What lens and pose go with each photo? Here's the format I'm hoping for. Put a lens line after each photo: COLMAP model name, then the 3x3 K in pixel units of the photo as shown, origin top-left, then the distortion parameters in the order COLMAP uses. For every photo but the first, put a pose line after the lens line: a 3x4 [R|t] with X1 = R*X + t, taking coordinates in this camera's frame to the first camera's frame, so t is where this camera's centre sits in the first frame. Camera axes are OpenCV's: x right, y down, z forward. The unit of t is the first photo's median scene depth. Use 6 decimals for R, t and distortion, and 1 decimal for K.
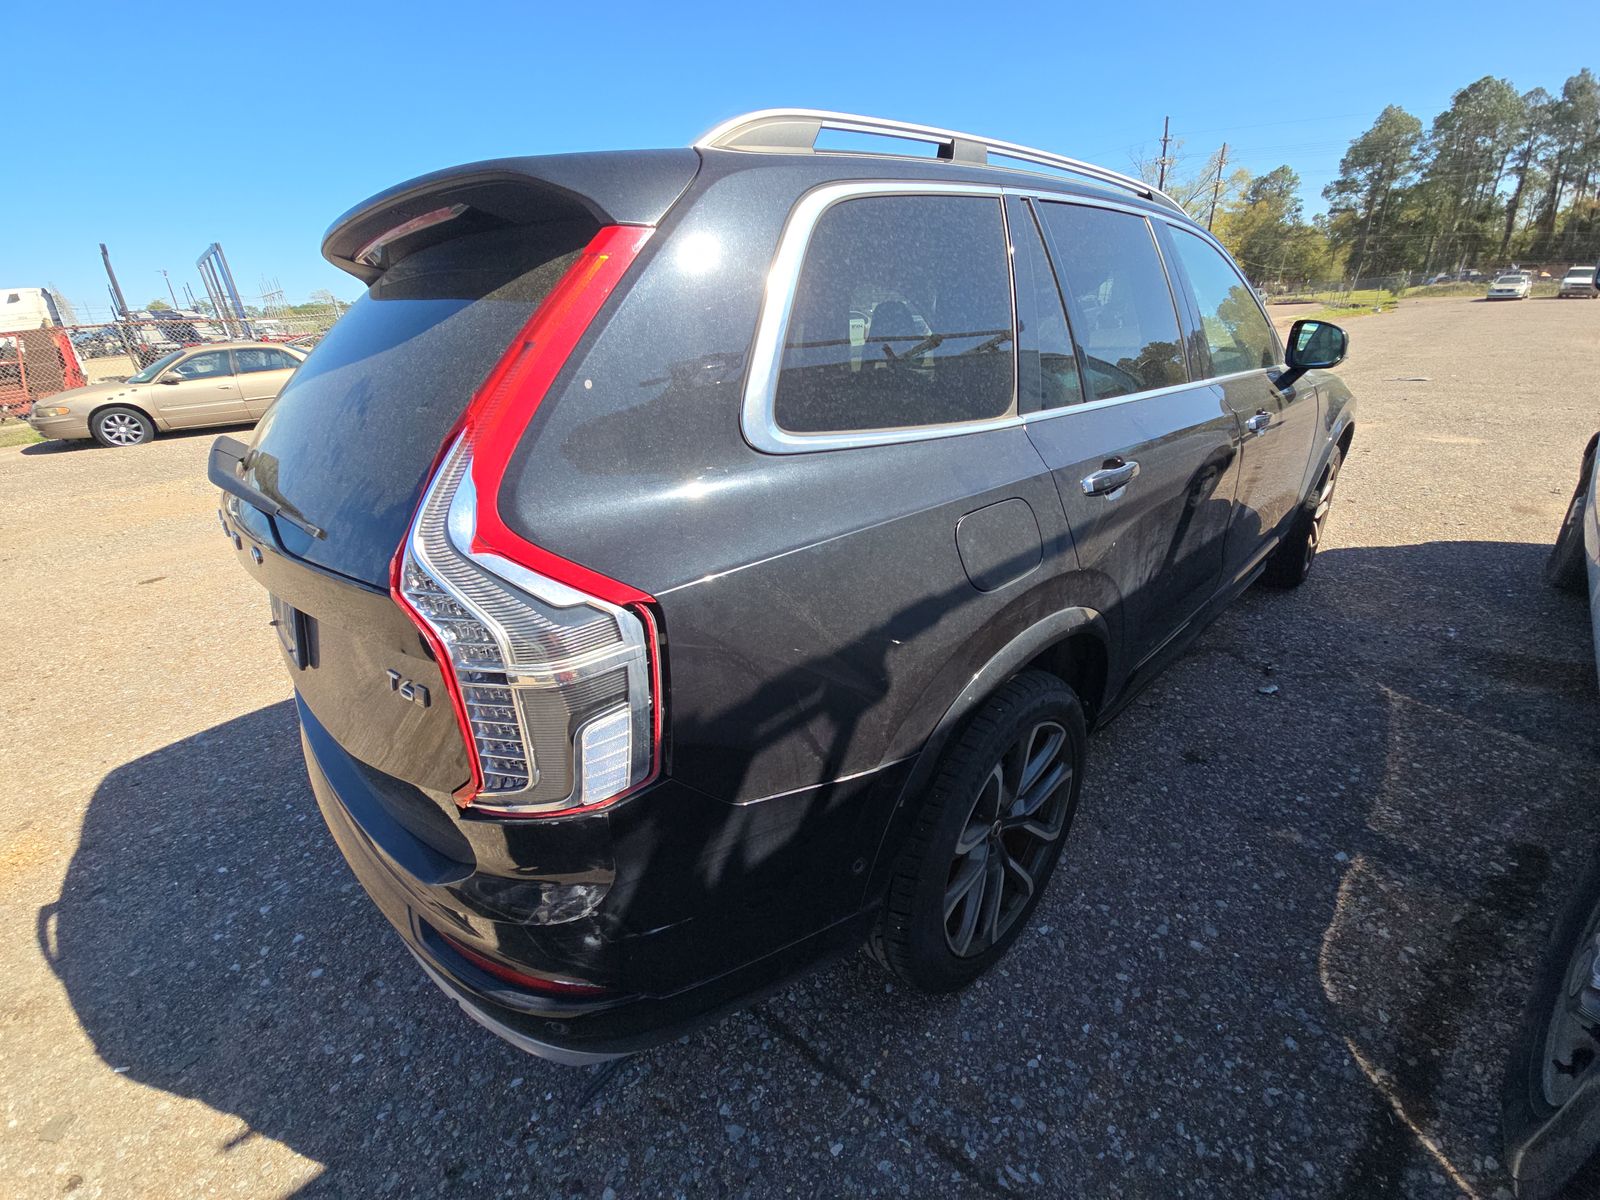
lens RADIAL K [[642.2, 0, 801.4], [0, 642.2, 599.2], [0, 0, 1]] dist [-0.014346, -0.003498]
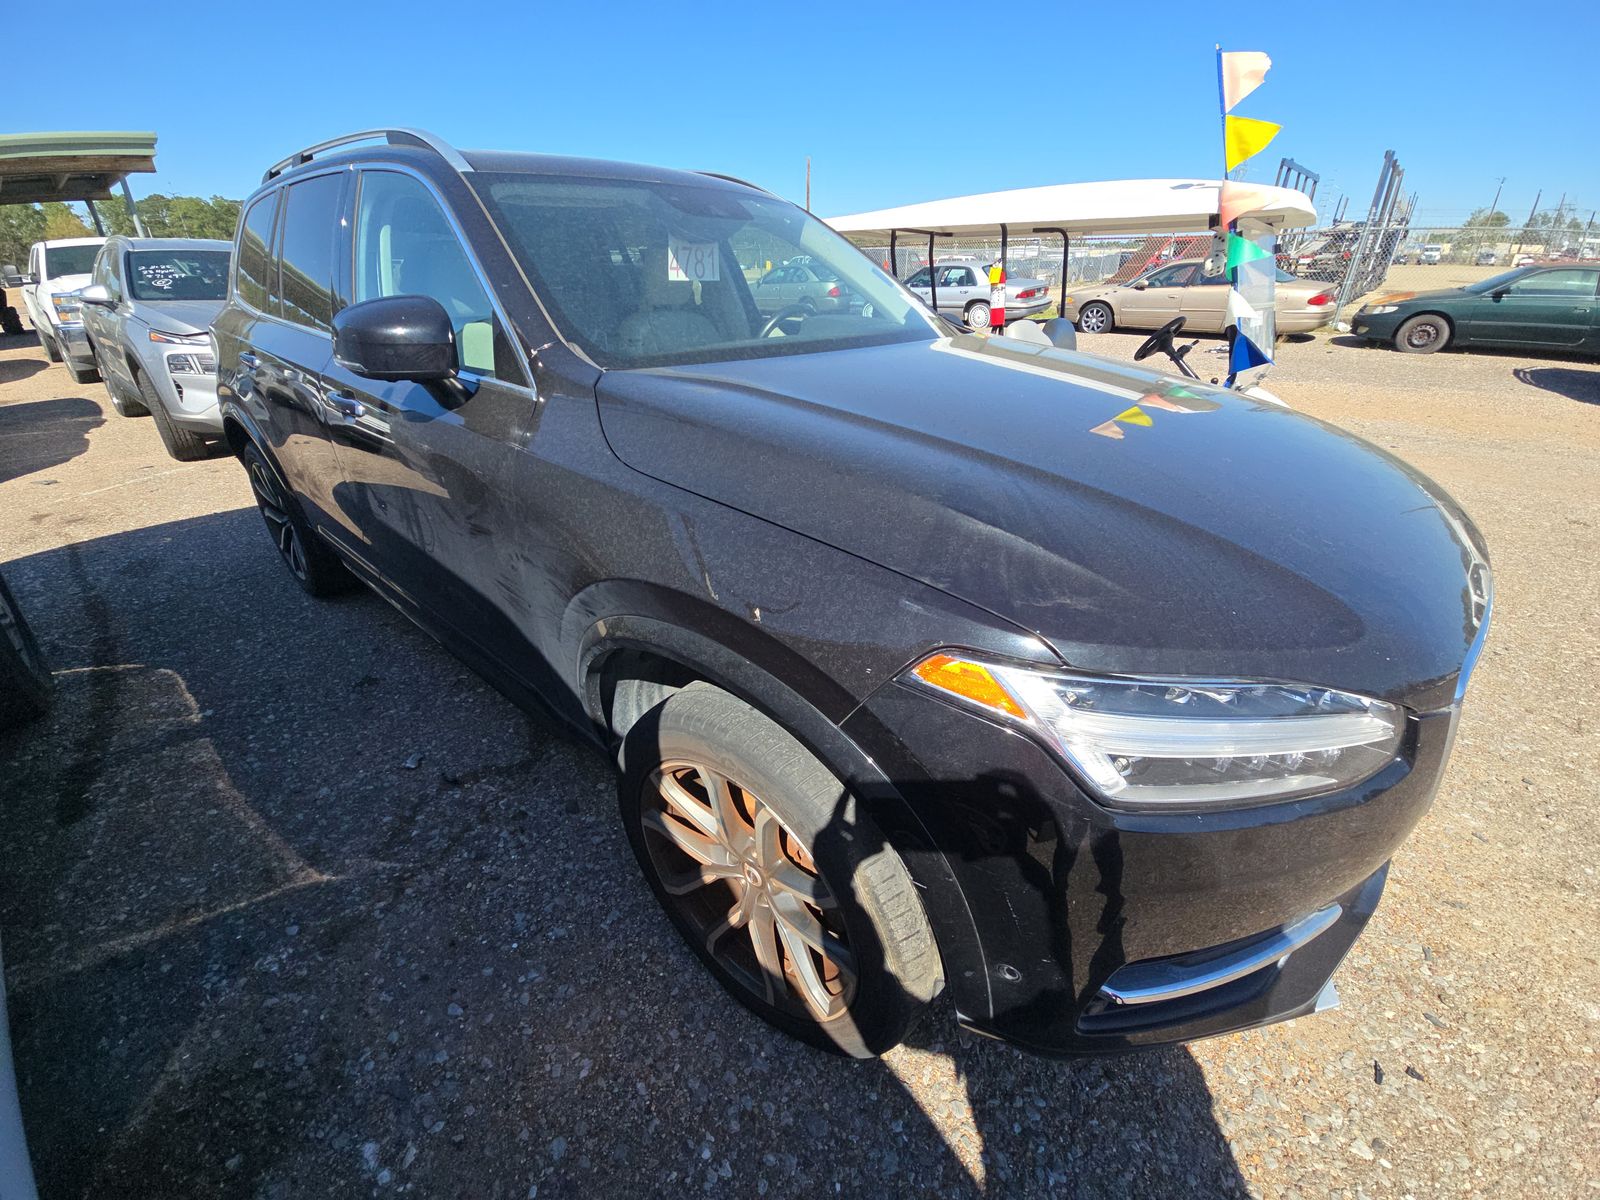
lens RADIAL K [[642.2, 0, 800.9], [0, 642.2, 604.2], [0, 0, 1]] dist [-0.014346, -0.003498]
pose [[0.107242, 0.513969, -0.851079, 1.818685], [-0.416604, 0.800472, 0.430912, -0.747966], [0.902740, 0.308351, 0.299966, 1.517762]]
